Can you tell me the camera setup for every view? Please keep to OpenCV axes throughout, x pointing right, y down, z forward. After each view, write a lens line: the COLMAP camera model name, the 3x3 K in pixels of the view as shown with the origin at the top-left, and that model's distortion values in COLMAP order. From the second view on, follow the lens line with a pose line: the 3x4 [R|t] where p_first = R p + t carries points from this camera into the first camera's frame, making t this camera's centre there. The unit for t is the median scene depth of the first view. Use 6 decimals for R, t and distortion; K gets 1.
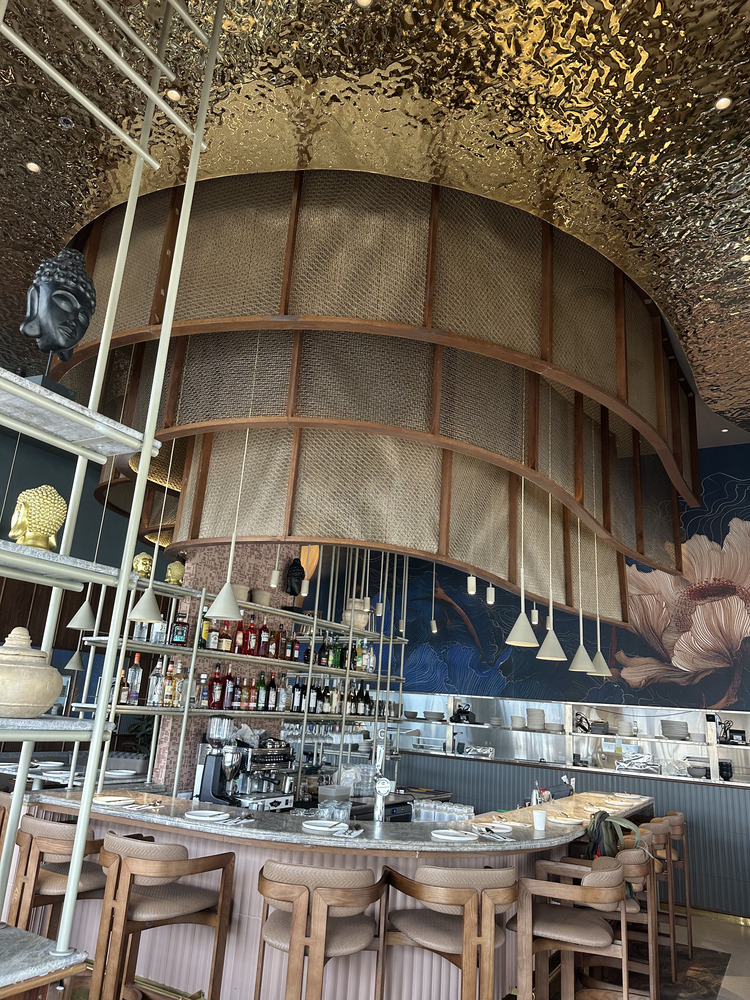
lens RADIAL K [[697.0, 0, 378.8], [0, 697.0, 501.8], [0, 0, 1]] dist [0.073592, -0.092396]
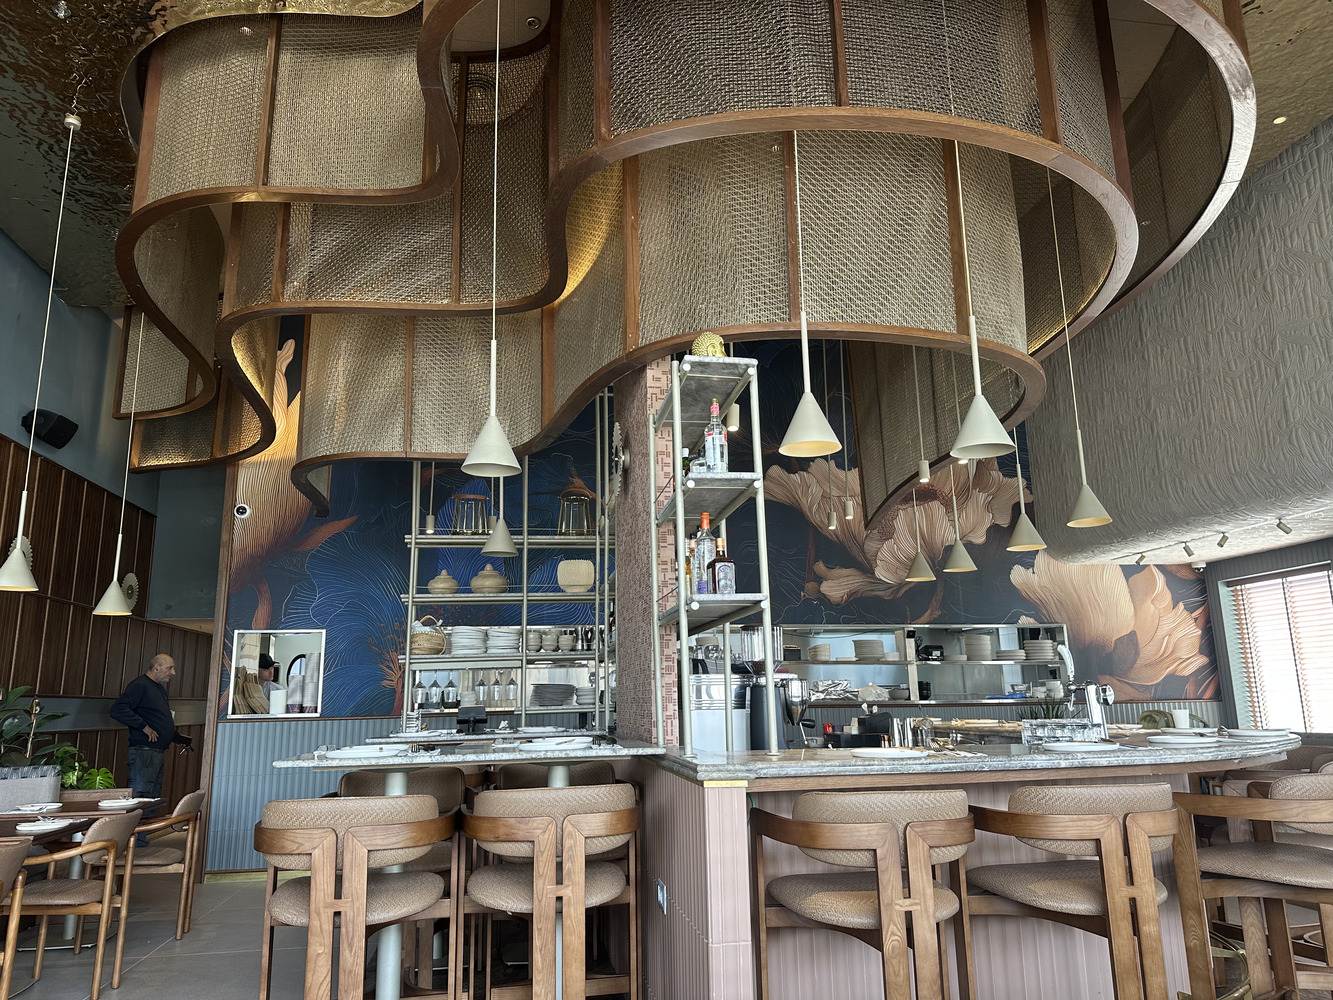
lens RADIAL K [[929.1, 0, 674.9], [0, 929.1, 493.1], [0, 0, 1]] dist [0.073592, -0.092396]
pose [[0.769582, 0.059021, 0.635815, -0.763767], [-0.114197, 0.992388, 0.046102, 0.158278], [-0.628254, -0.108088, 0.770464, 0.429789]]
